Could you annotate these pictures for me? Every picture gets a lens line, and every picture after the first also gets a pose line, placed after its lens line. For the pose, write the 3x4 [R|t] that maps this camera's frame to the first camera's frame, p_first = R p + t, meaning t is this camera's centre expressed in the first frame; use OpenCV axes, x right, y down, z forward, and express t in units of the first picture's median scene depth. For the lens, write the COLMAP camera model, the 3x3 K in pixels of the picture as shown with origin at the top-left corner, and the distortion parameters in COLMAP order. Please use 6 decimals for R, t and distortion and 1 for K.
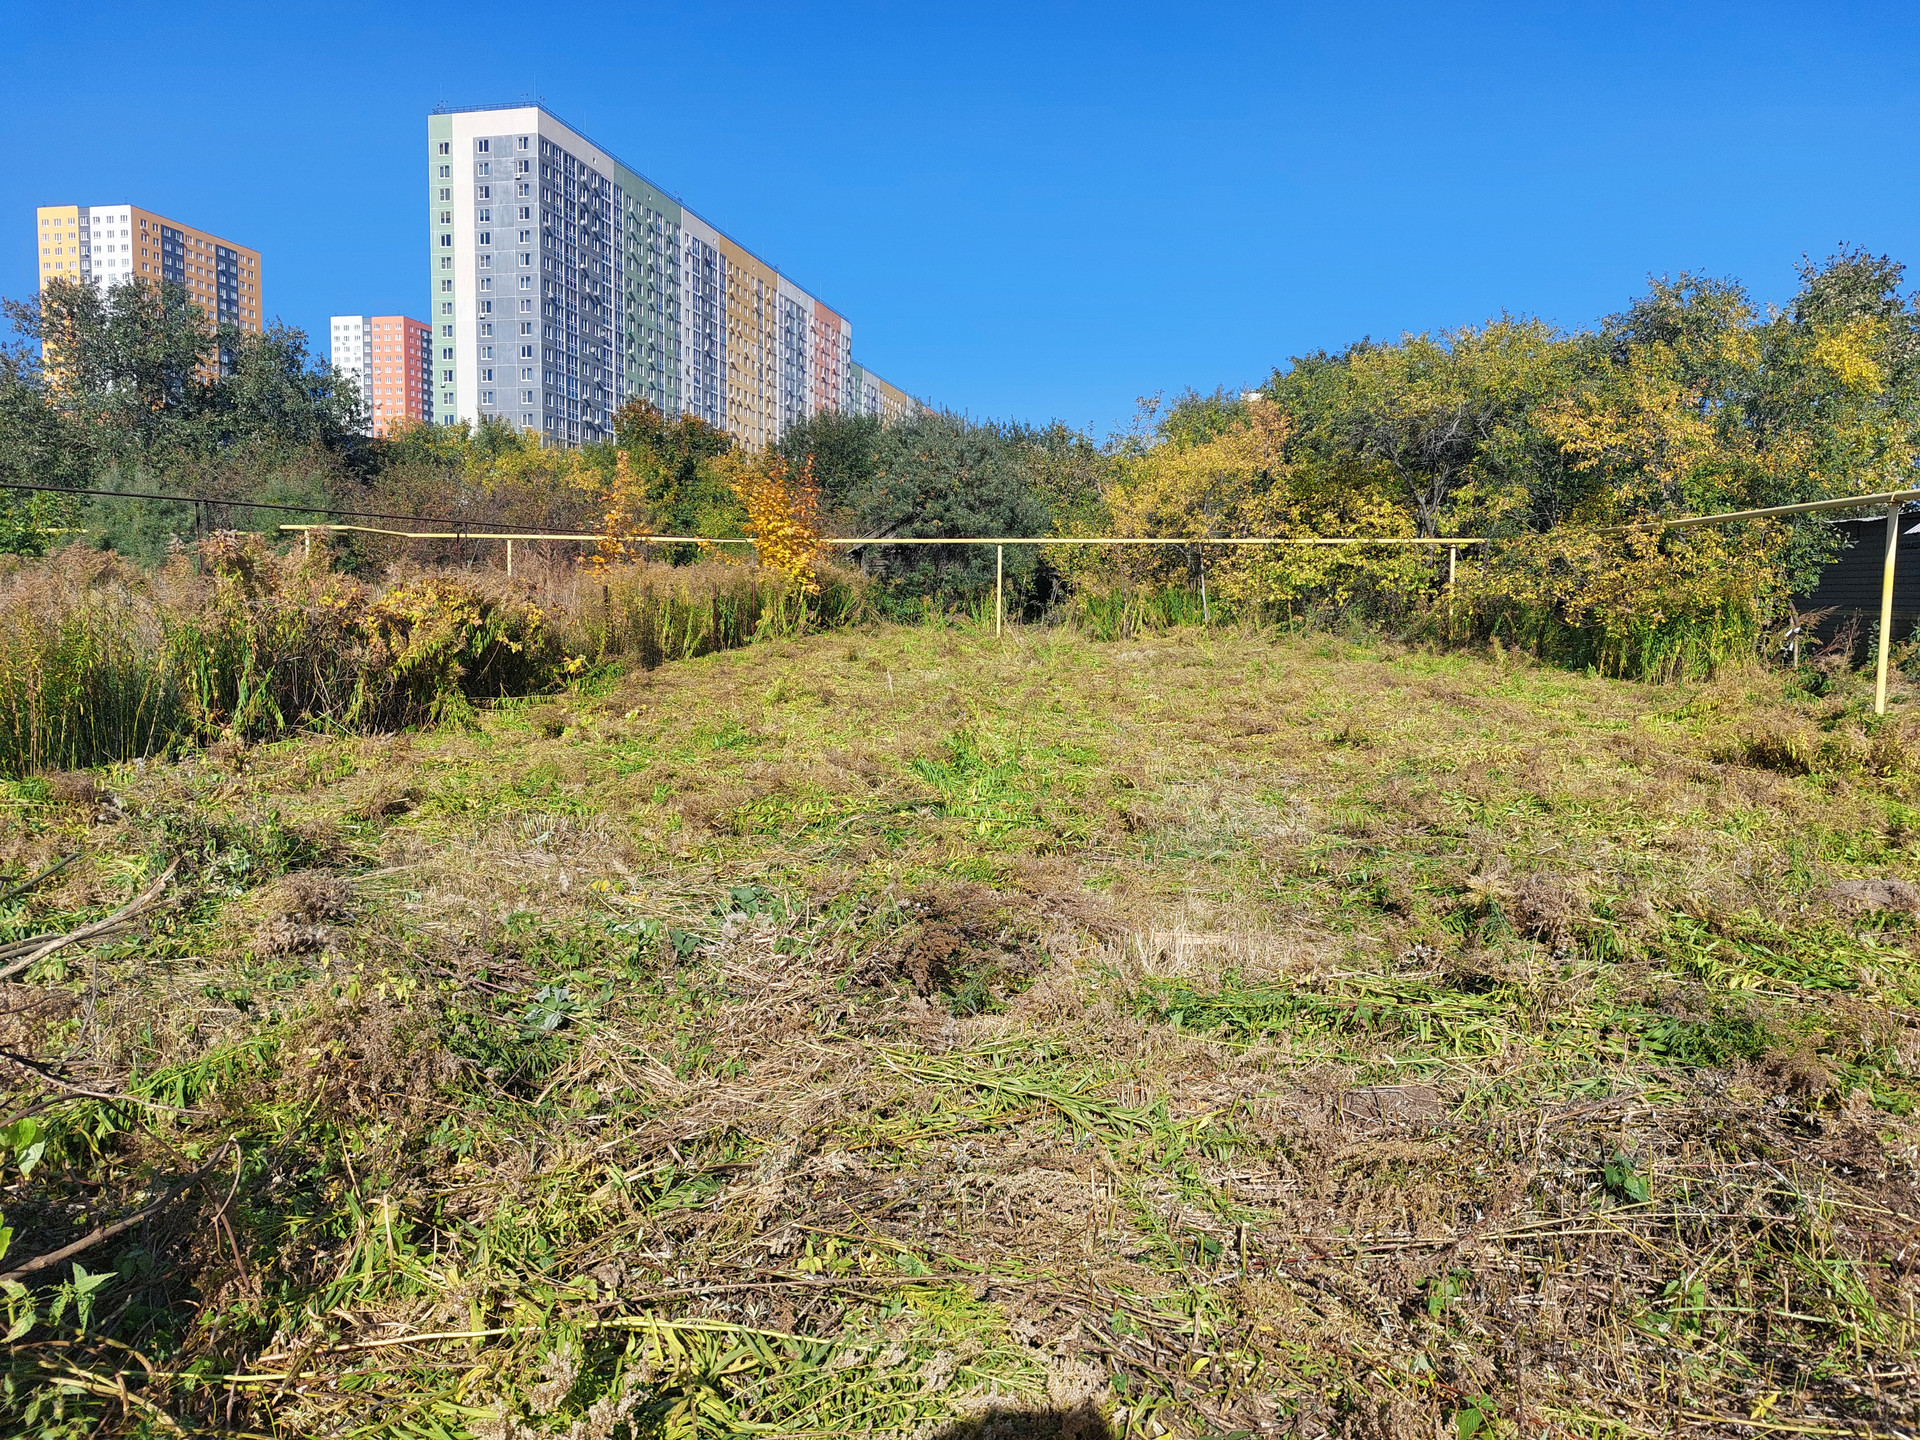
lens RADIAL K [[1341.3, 0, 961.7], [0, 1341.3, 710.3], [0, 0, 1]] dist [0.068583, -0.001839]
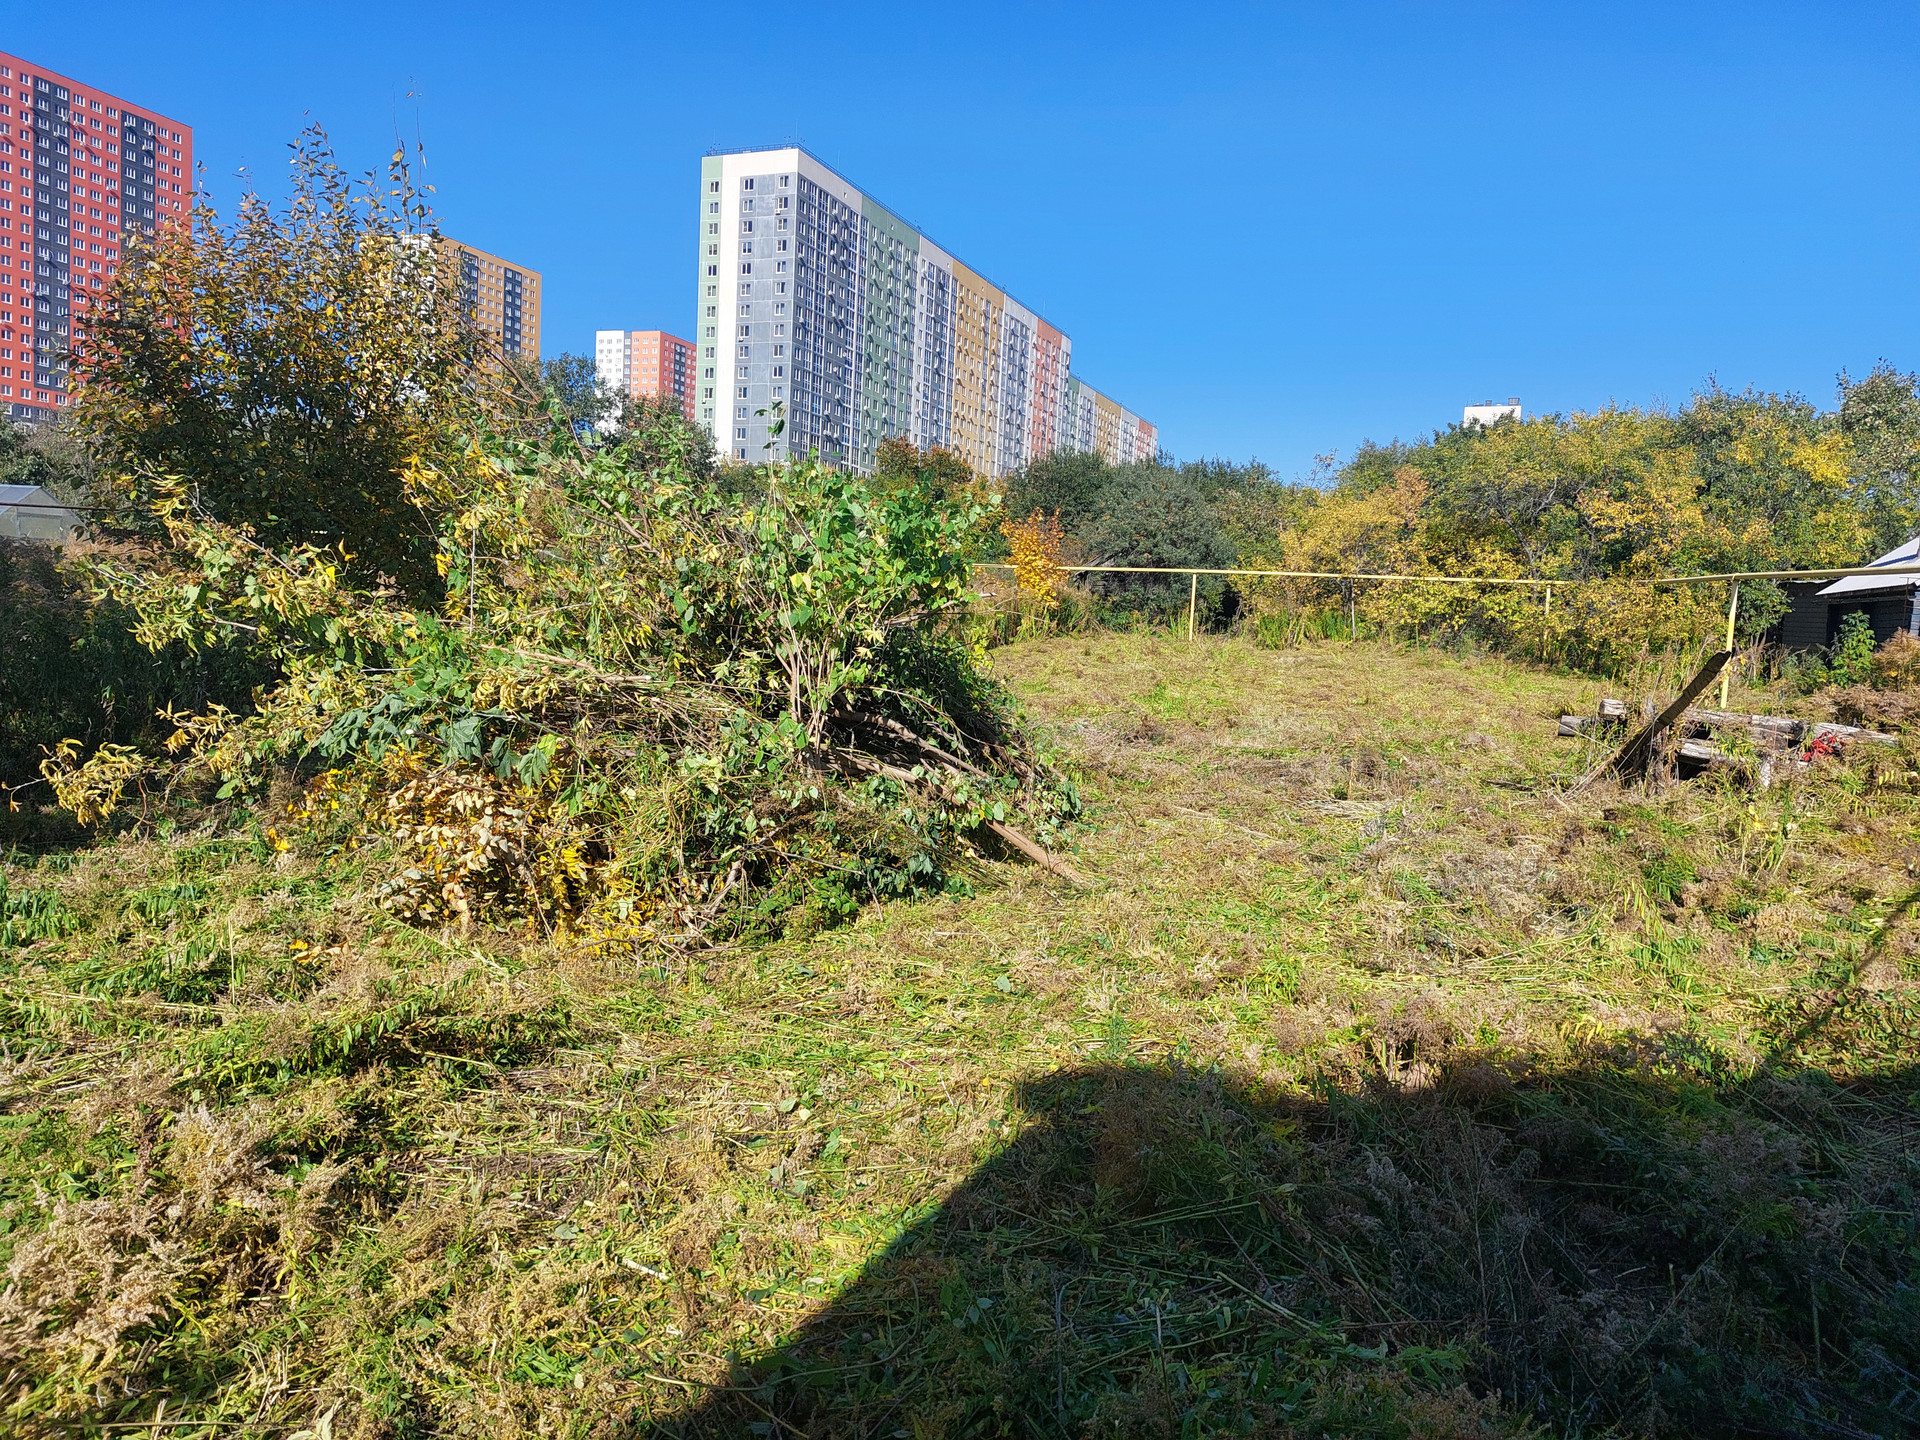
lens RADIAL K [[1341.3, 0, 952.3], [0, 1341.3, 728.7], [0, 0, 1]] dist [0.068583, -0.001839]
pose [[0.987177, 0.046650, -0.152664, 0.001367], [-0.045006, 0.998886, 0.014208, 0.011137], [0.153157, -0.007155, 0.988176, -0.187474]]
